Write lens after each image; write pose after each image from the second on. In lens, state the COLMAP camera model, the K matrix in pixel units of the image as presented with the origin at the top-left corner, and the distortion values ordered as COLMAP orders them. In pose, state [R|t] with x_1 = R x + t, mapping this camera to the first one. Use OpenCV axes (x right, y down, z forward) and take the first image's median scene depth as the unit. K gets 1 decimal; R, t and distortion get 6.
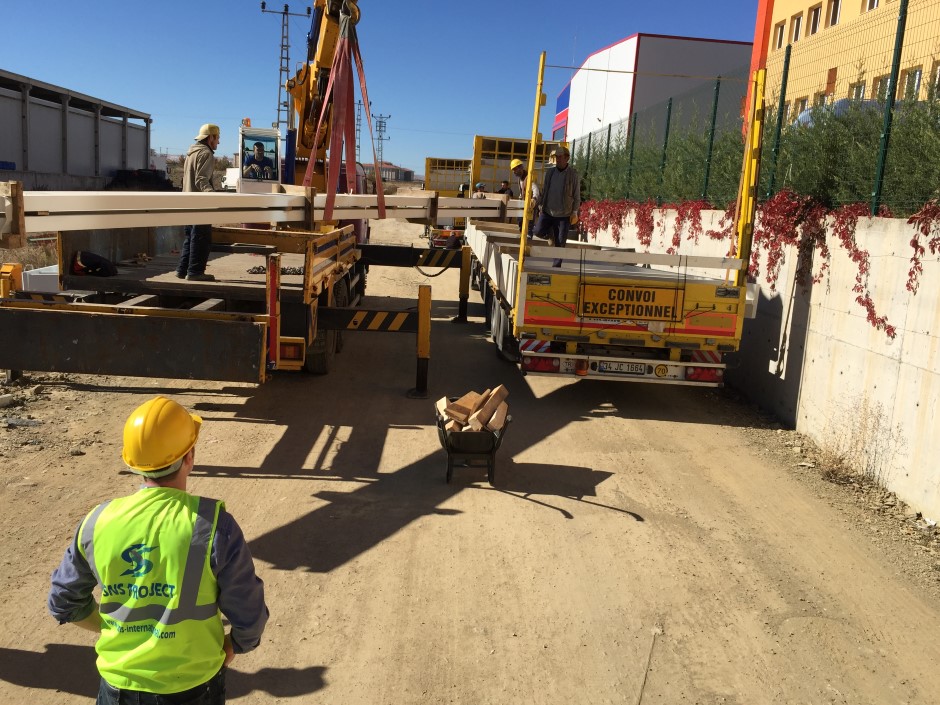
lens RADIAL K [[810.7, 0, 470.8], [0, 810.7, 344.9], [0, 0, 1]] dist [0.054332, -0.094544]
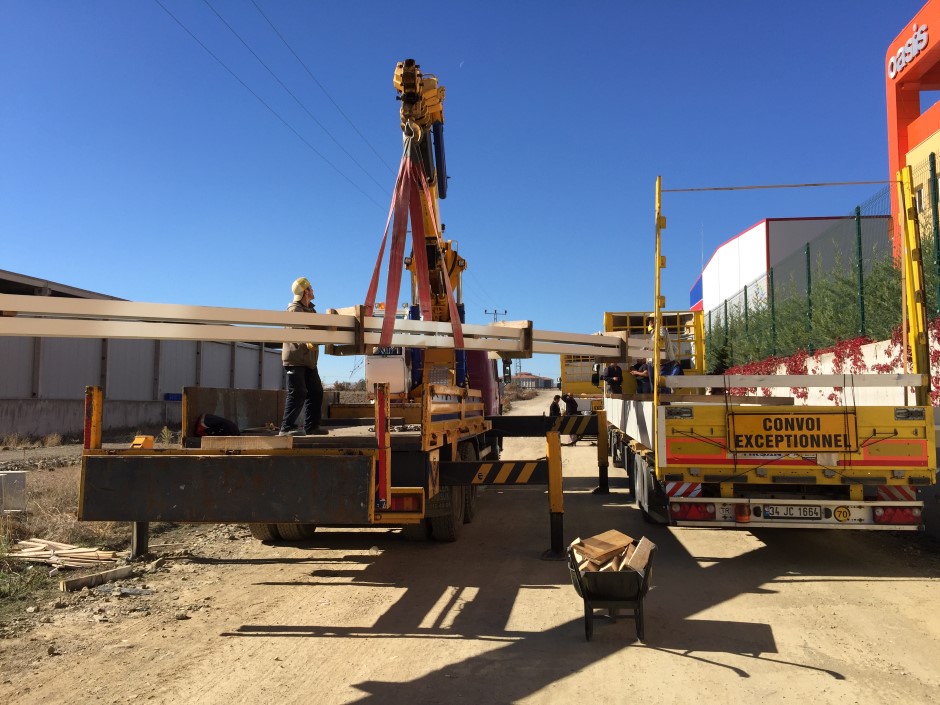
lens RADIAL K [[803.4, 0, 470.0], [0, 803.4, 352.5], [0, 0, 1]] dist [0.067140, -0.105966]
pose [[0.981619, -0.084694, -0.171032, 0.015464], [0.037564, 0.964351, -0.261948, 0.078889], [0.187120, 0.250709, 0.949806, 0.094810]]
